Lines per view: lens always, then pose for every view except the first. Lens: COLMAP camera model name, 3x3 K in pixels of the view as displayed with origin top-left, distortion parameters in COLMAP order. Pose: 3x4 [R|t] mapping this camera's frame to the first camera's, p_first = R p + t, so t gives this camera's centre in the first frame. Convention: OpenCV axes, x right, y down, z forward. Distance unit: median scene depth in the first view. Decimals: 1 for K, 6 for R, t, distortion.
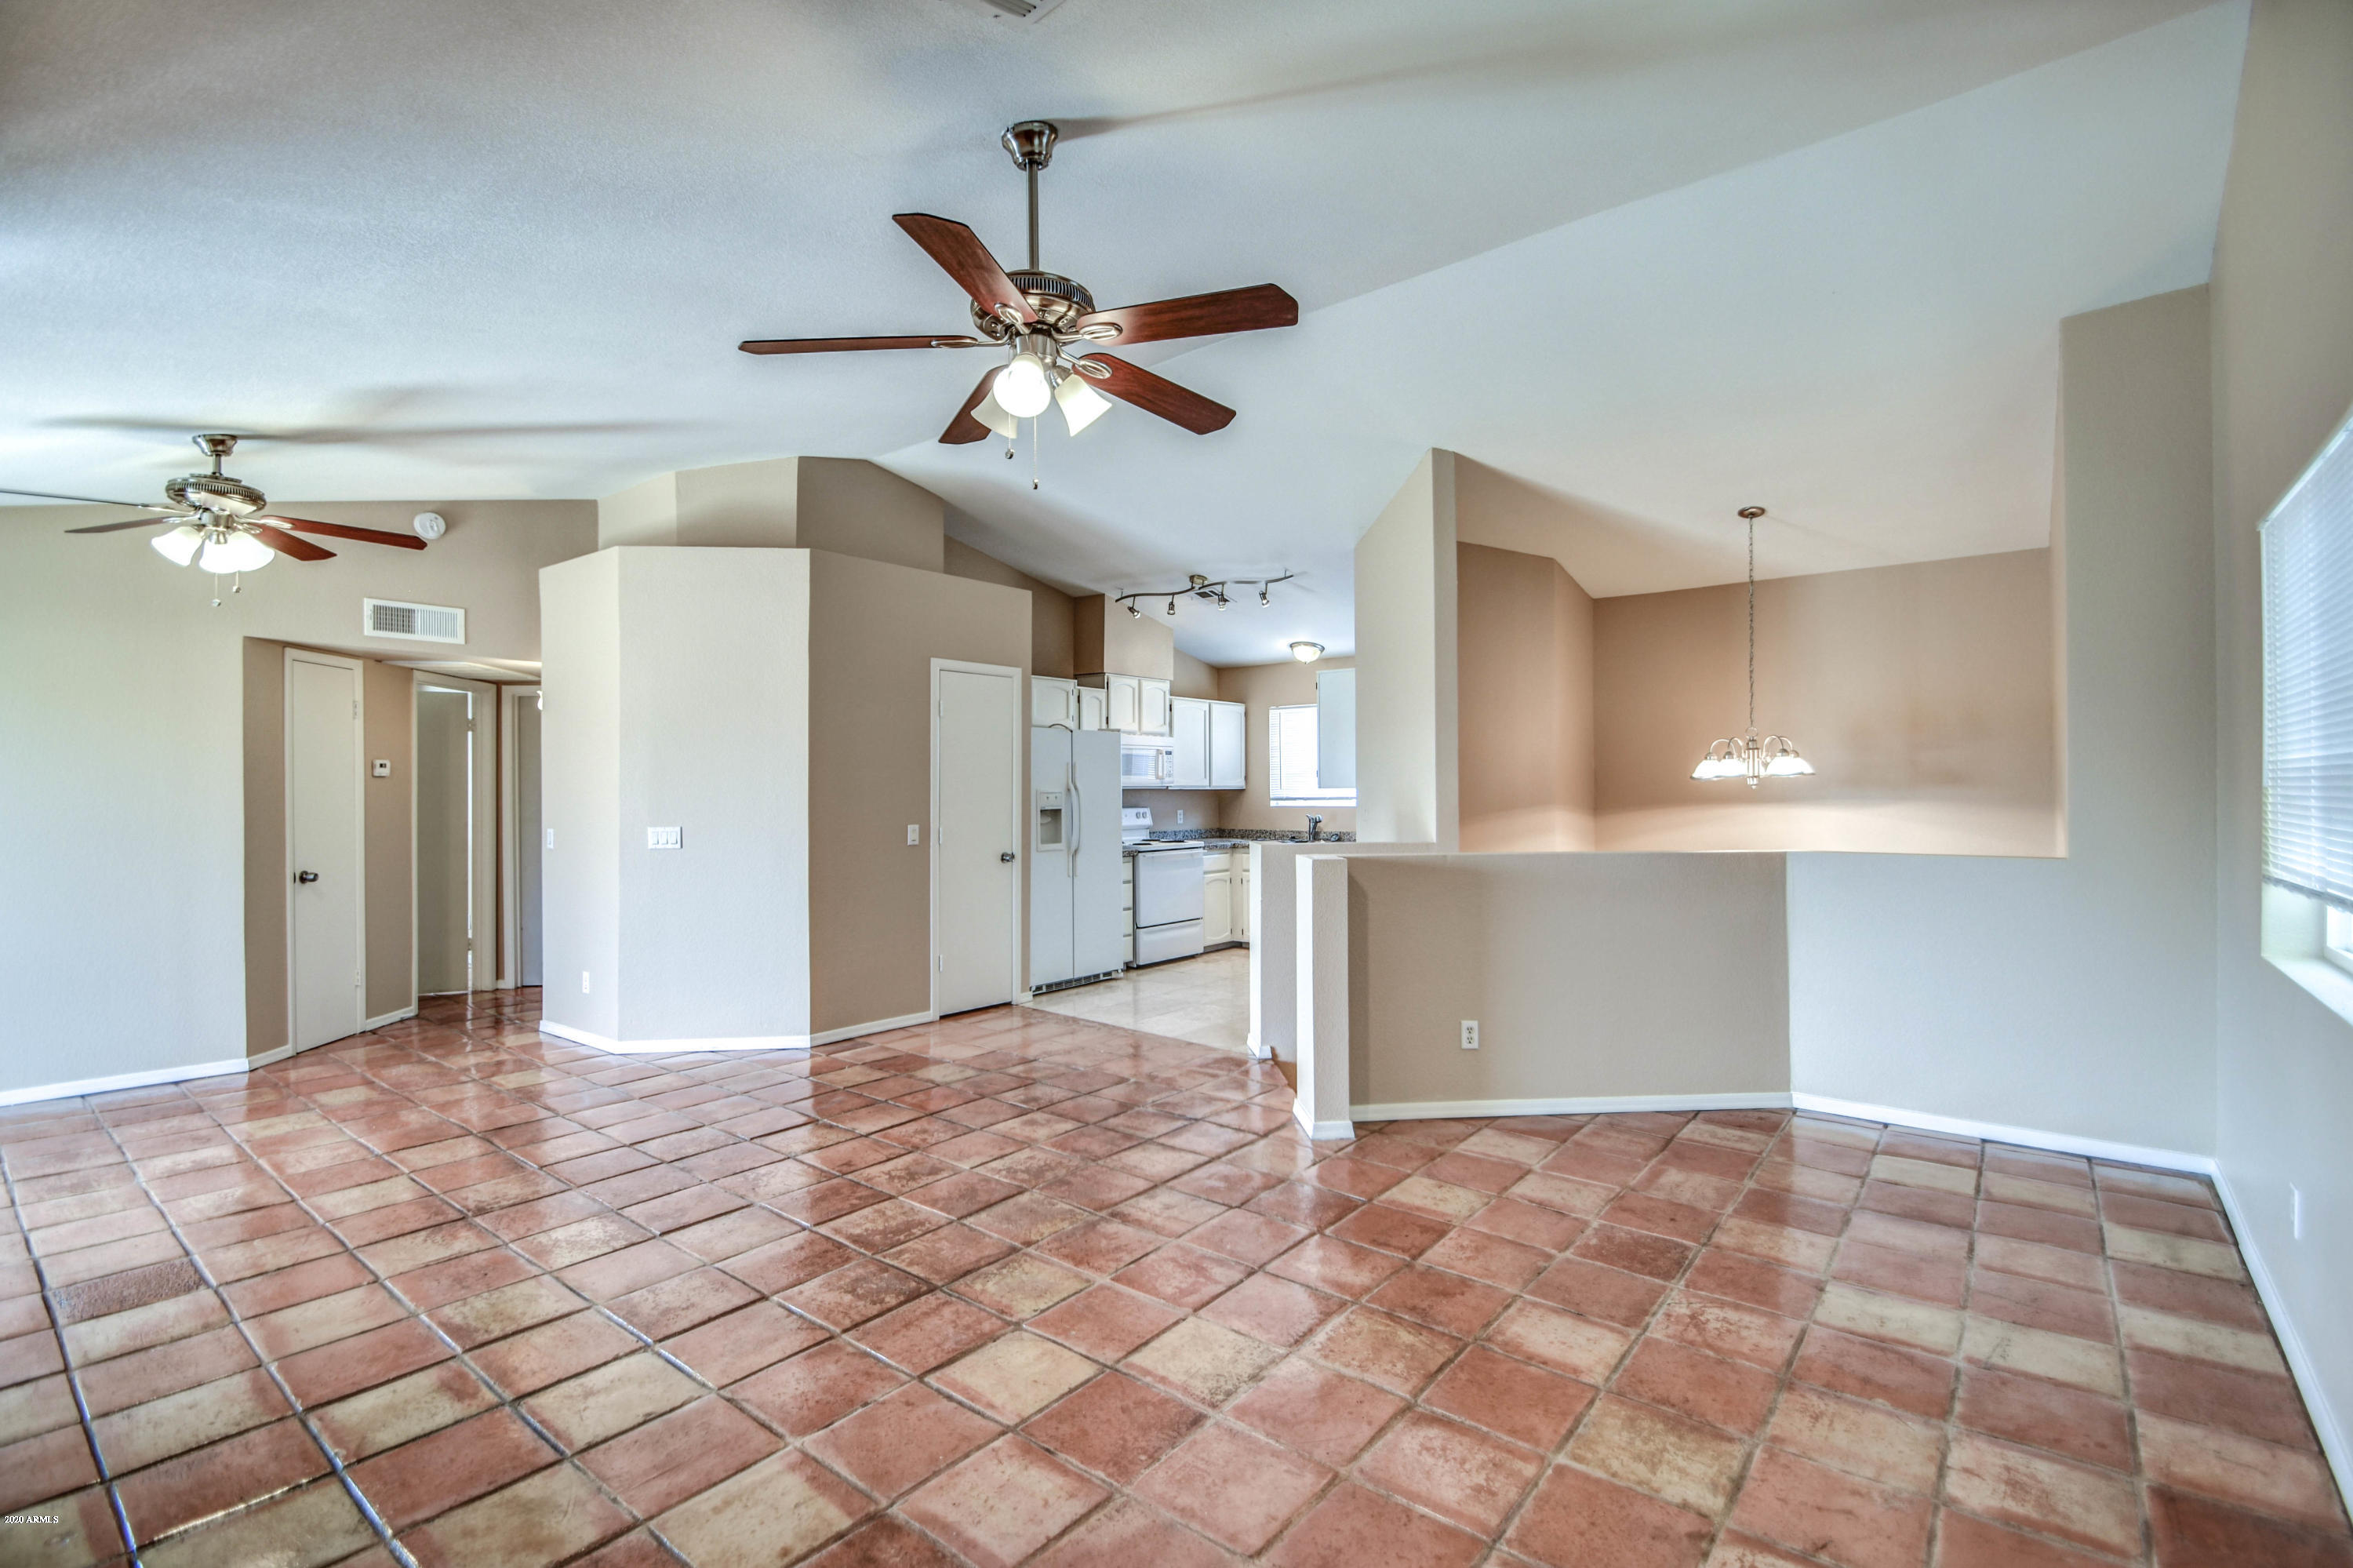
lens RADIAL K [[1056.3, 0, 1177.1], [0, 1056.3, 789.0], [0, 0, 1]] dist [0.000951, -0.003896]
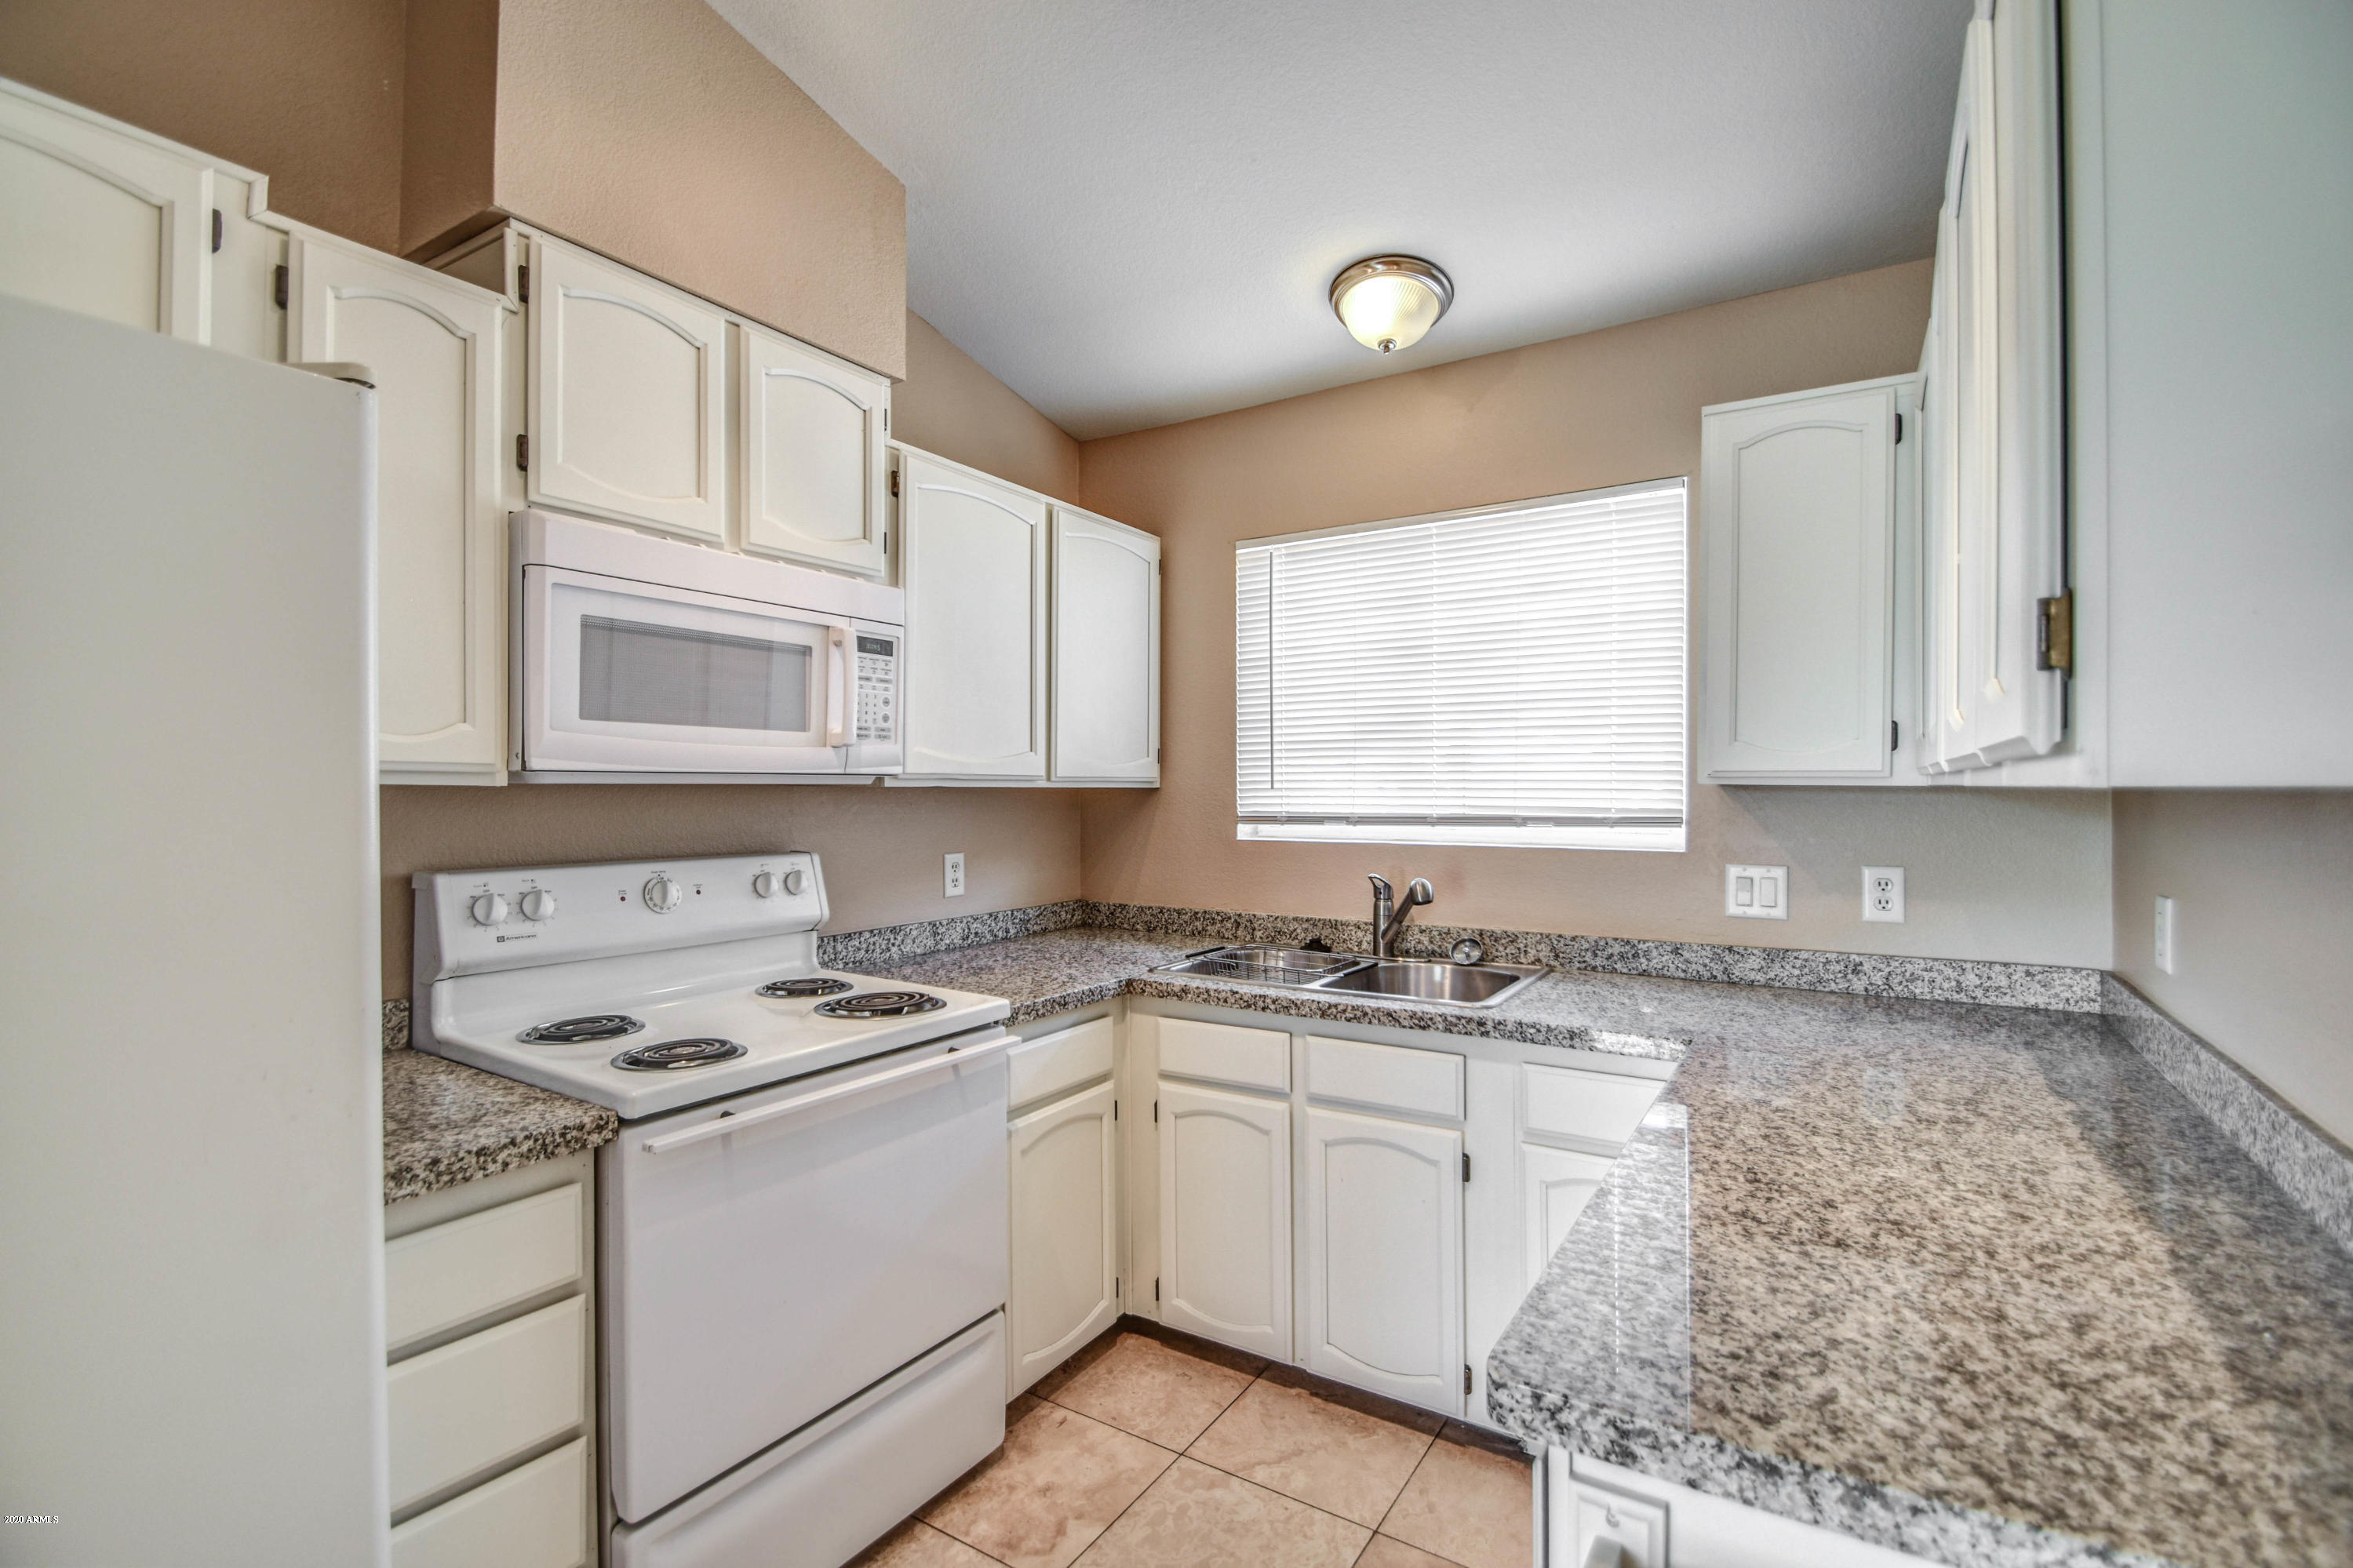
lens RADIAL K [[1056.2, 0, 1184.6], [0, 1056.2, 792.1], [0, 0, 1]] dist [0.000951, -0.003896]
pose [[0.992771, 0.005886, 0.119880, 0.037784], [-0.006447, 0.999970, 0.004293, -0.000085], [-0.119851, -0.005035, 0.992779, 0.778701]]
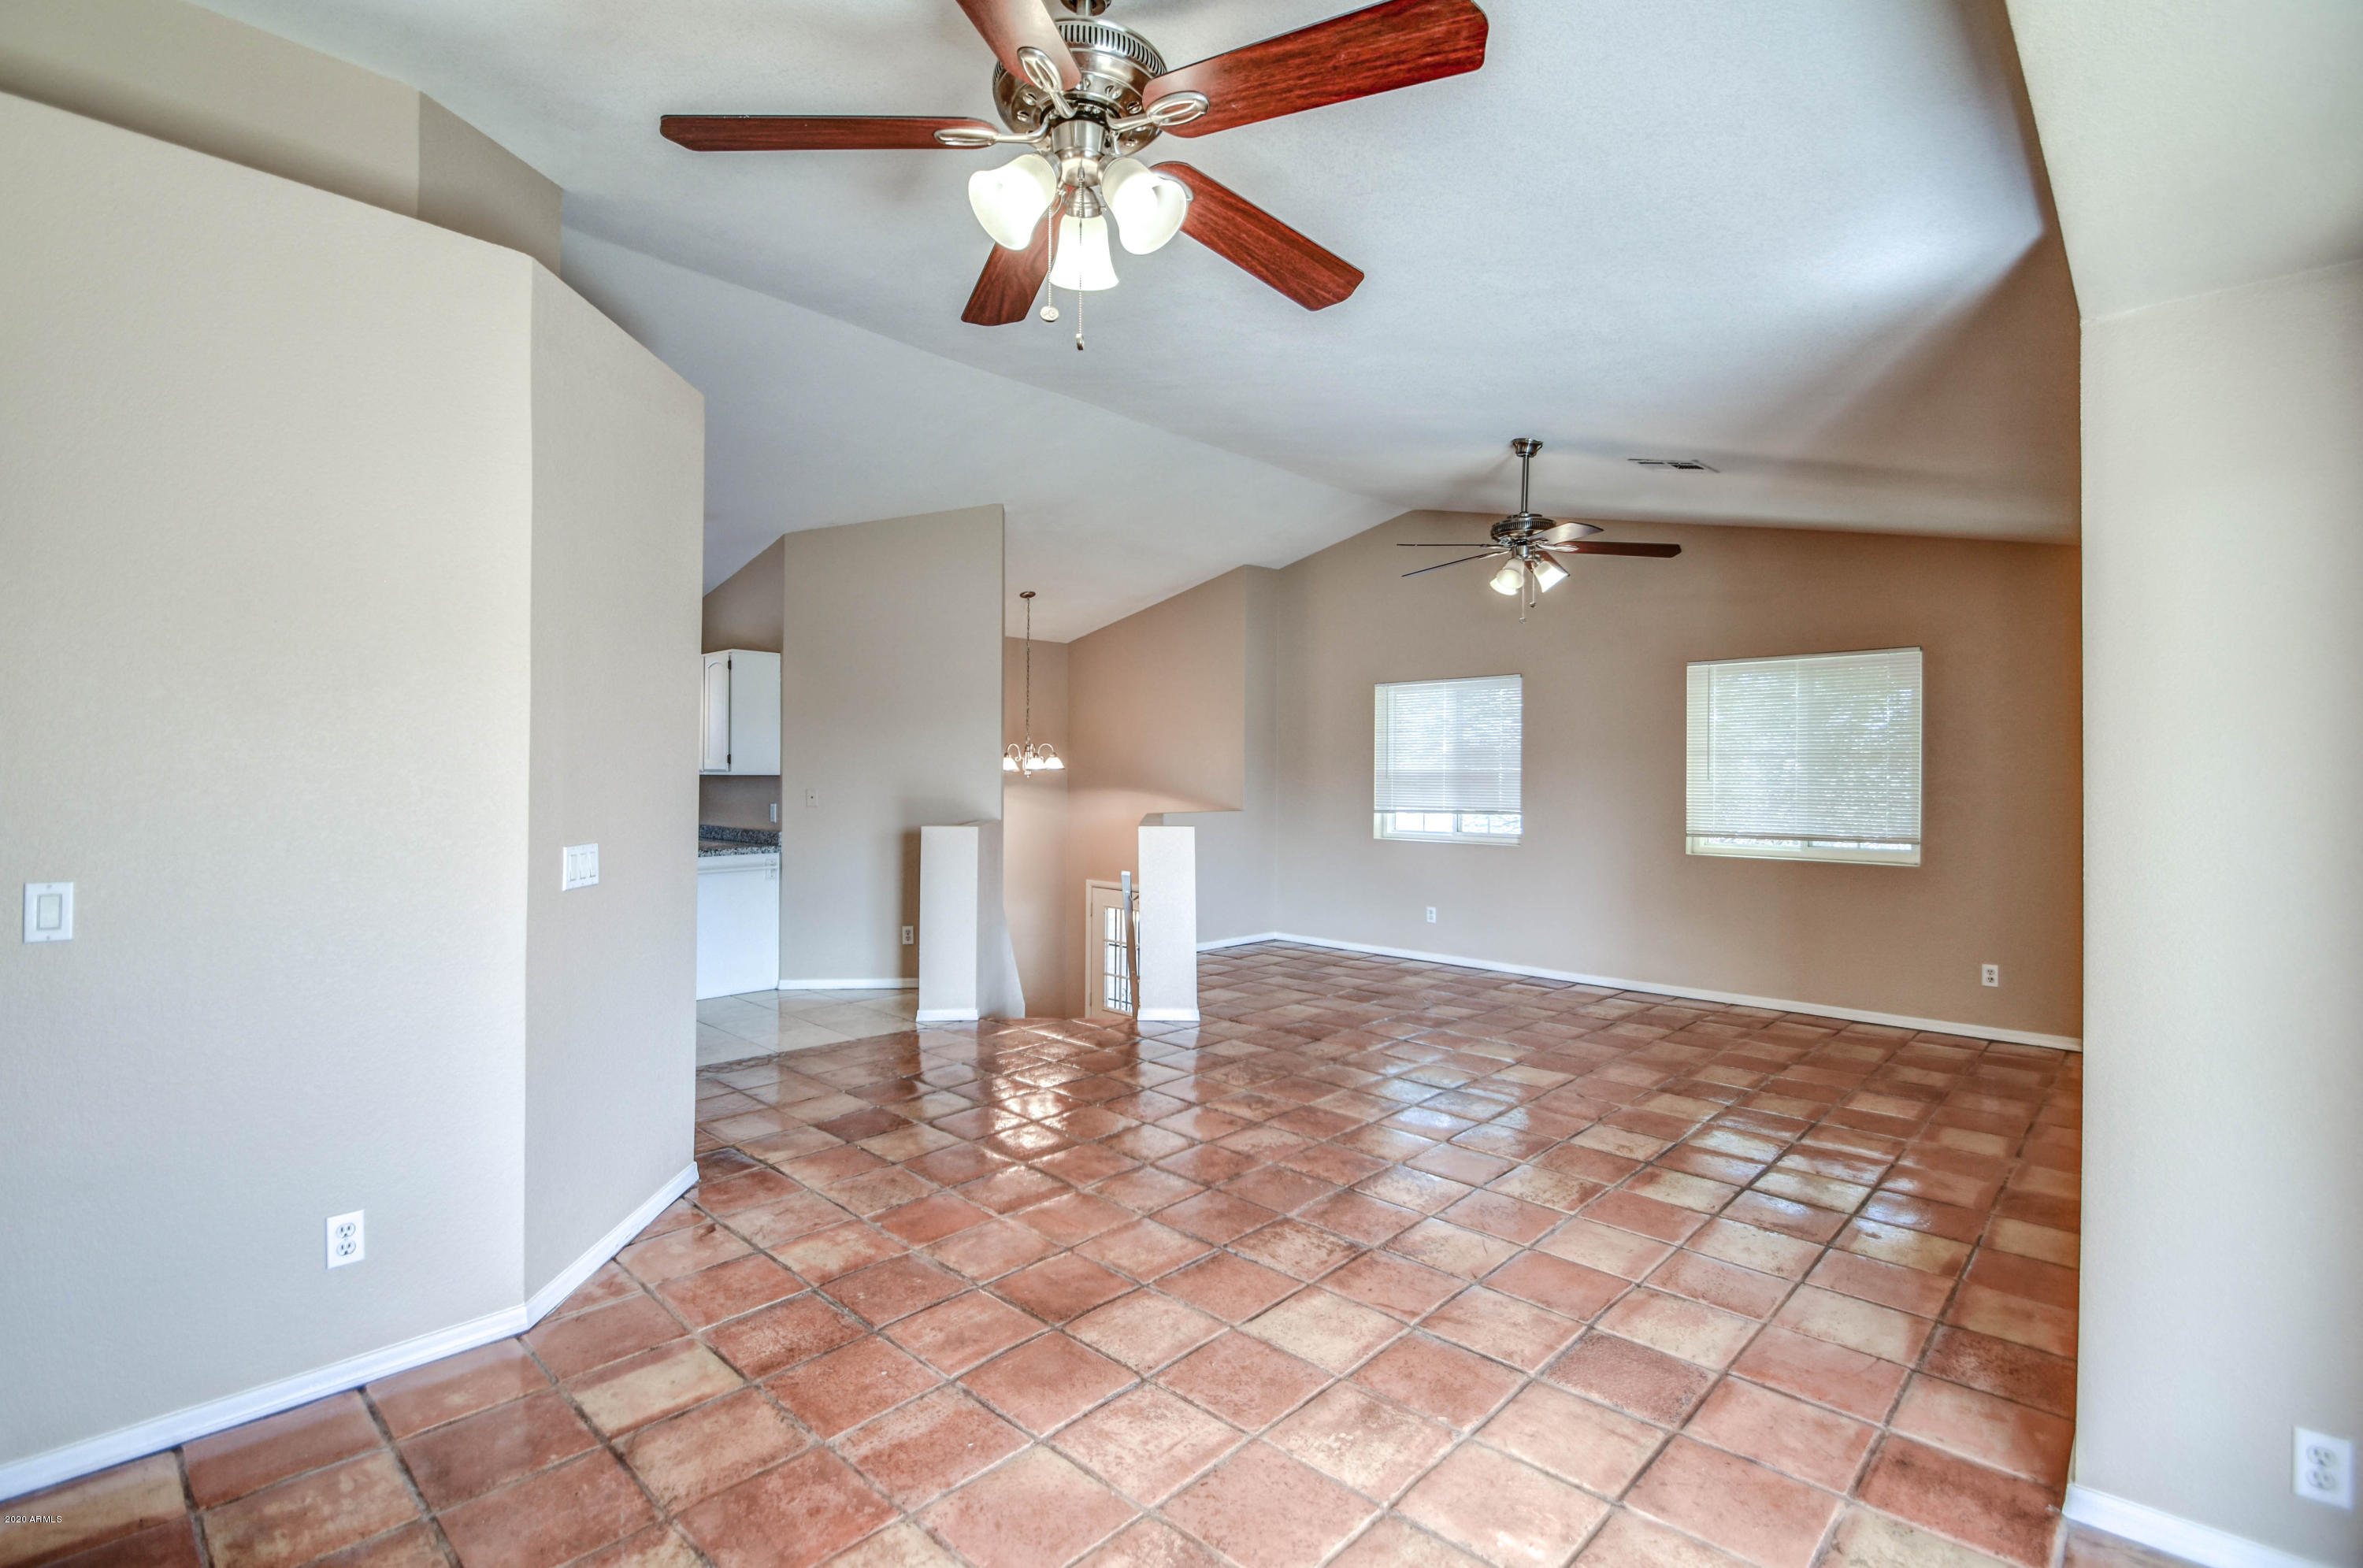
lens RADIAL K [[1060.7, 0, 1172.3], [0, 1060.7, 769.3], [0, 0, 1]] dist [0.000951, -0.003896]
pose [[0.086591, 0.014108, 0.996144, -0.653606], [-0.005190, 0.999893, -0.013710, 0.004447], [-0.996230, -0.003983, 0.086655, 0.449966]]
